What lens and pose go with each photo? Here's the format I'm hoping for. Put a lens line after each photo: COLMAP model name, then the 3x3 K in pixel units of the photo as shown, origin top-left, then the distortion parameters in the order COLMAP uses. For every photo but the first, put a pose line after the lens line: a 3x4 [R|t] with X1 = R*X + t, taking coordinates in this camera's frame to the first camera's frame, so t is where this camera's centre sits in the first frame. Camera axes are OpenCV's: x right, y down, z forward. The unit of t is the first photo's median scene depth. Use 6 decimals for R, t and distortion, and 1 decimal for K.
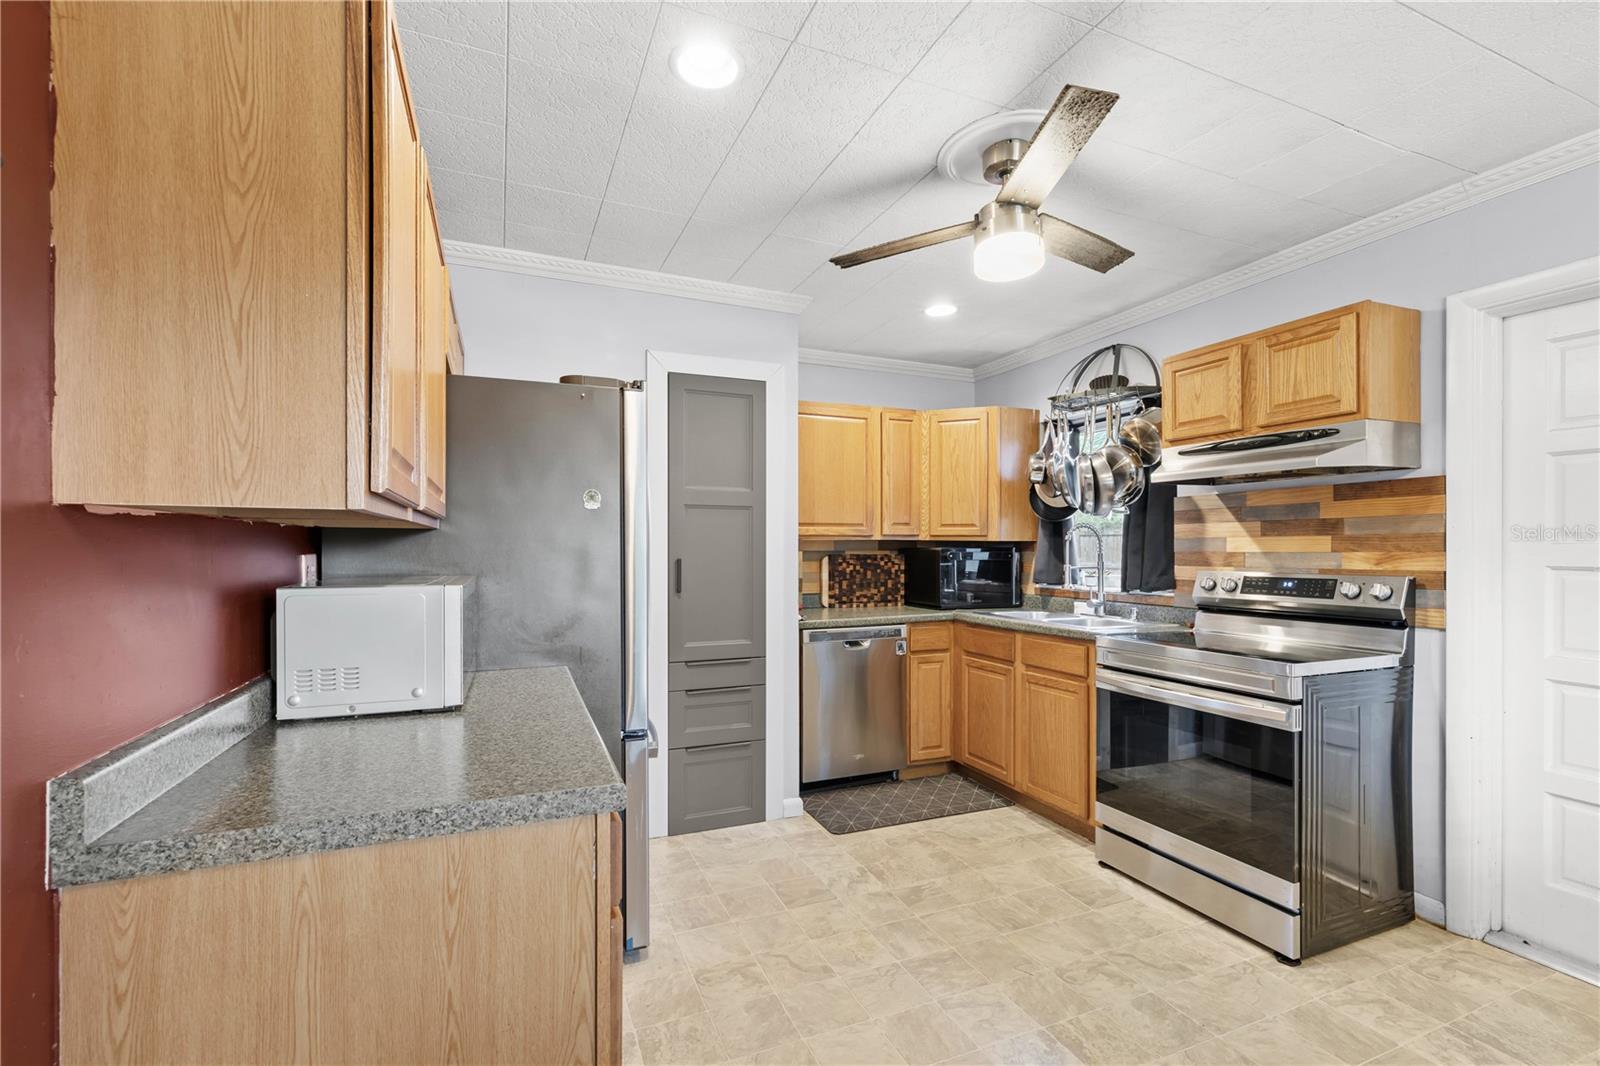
lens RADIAL K [[689.8, 0, 806.1], [0, 689.8, 556.0], [0, 0, 1]] dist [-0.000375, -0.000293]
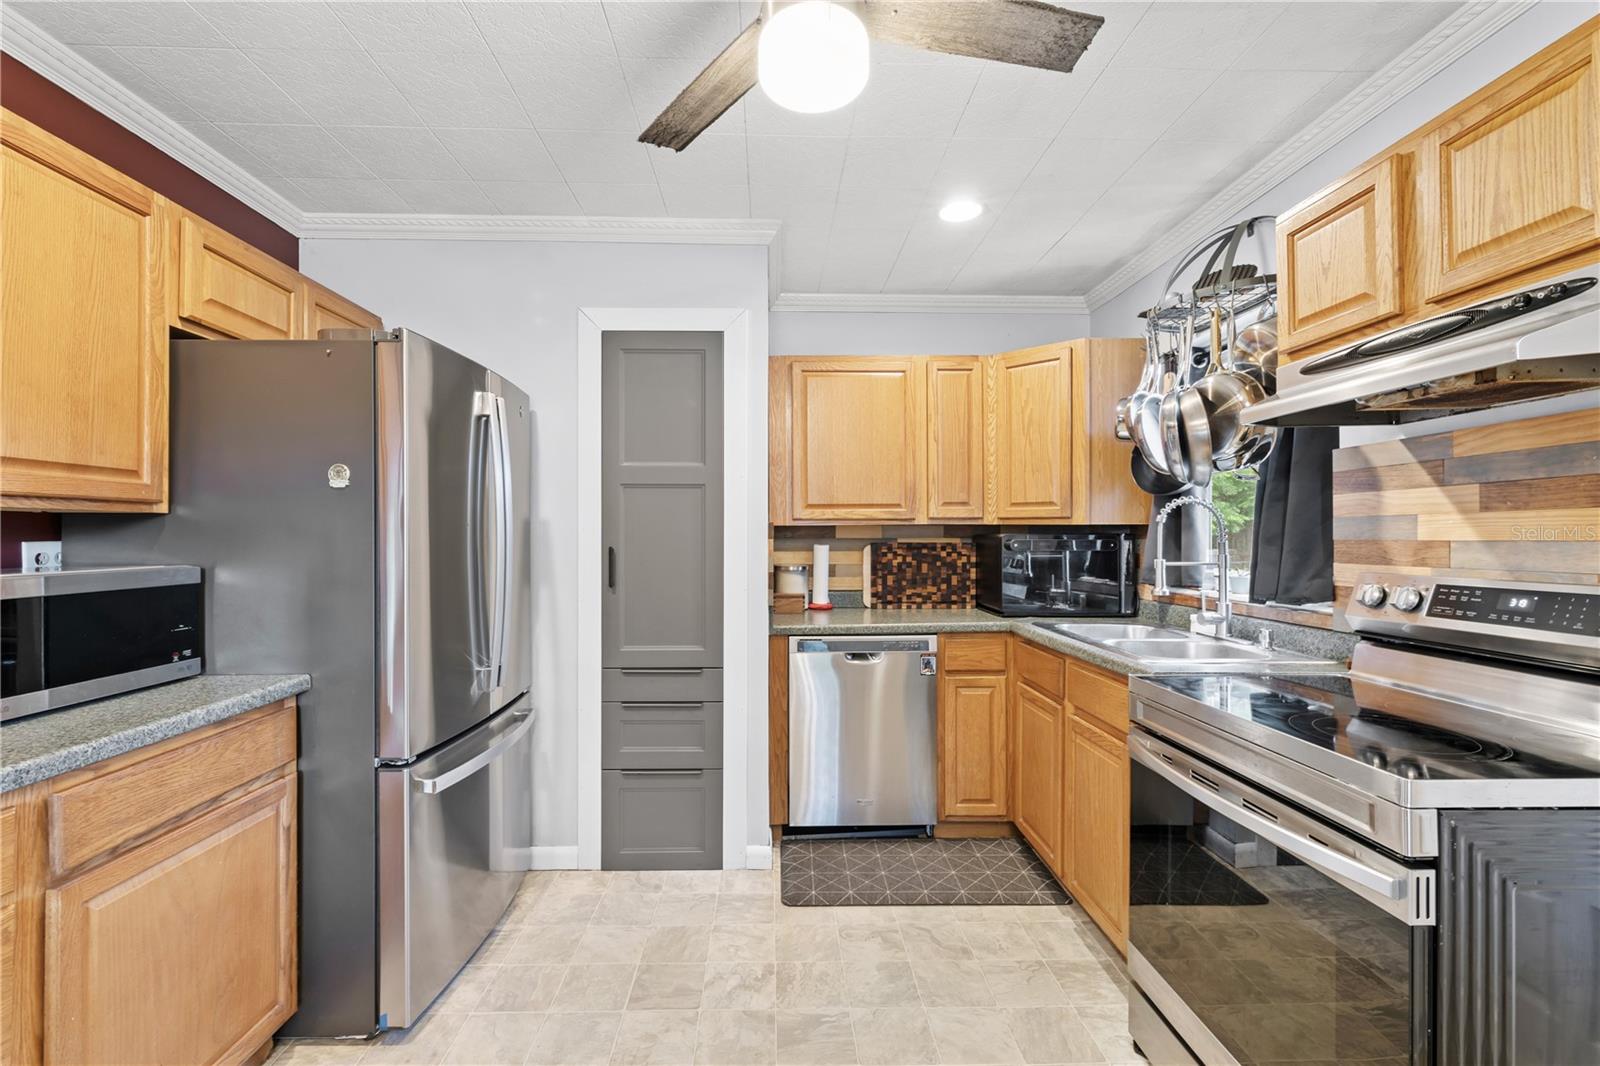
lens RADIAL K [[689.8, 0, 796.5], [0, 689.8, 539.0], [0, 0, 1]] dist [-0.000375, -0.000293]
pose [[0.931634, 0.000750, -0.363396, 0.335262], [-0.003415, 0.999972, -0.006690, -0.001270], [0.363381, 0.007473, 0.931611, 0.282968]]
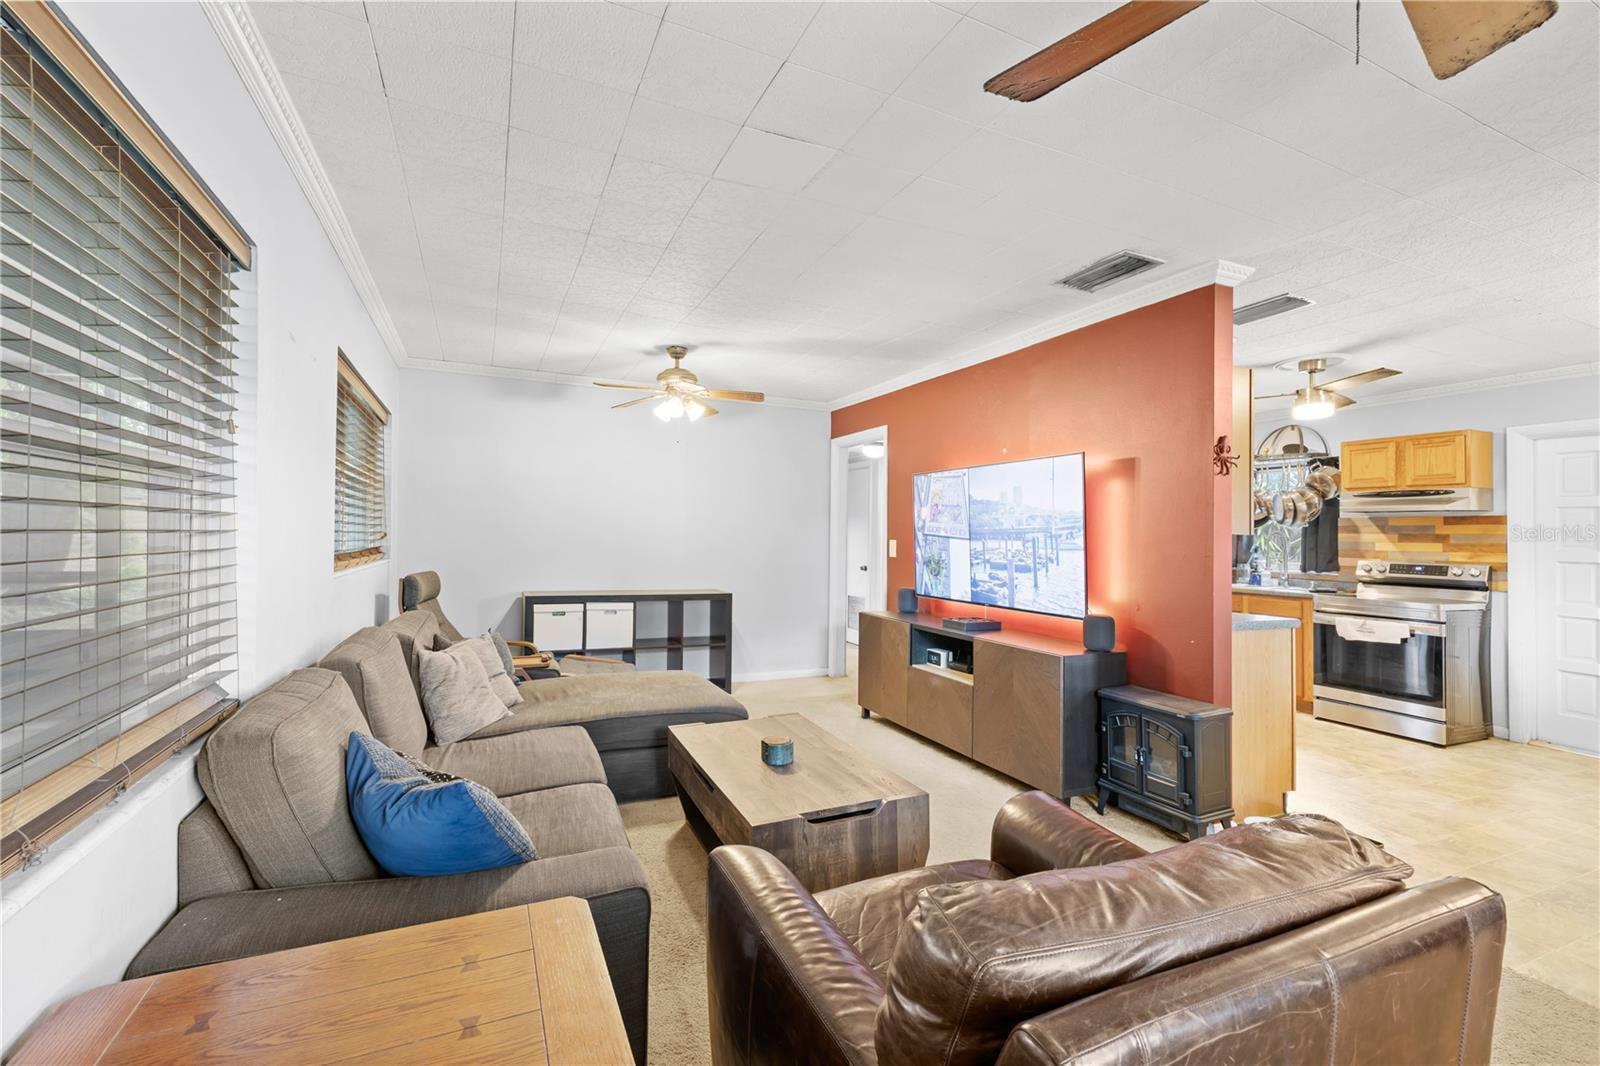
lens RADIAL K [[689.8, 0, 809.6], [0, 689.8, 521.1], [0, 0, 1]] dist [-0.000375, -0.000293]
pose [[0.999410, 0.022539, 0.025918, -0.886323], [-0.021733, 0.999284, -0.030970, 0.005517], [-0.026598, 0.030388, 0.999184, -0.733075]]
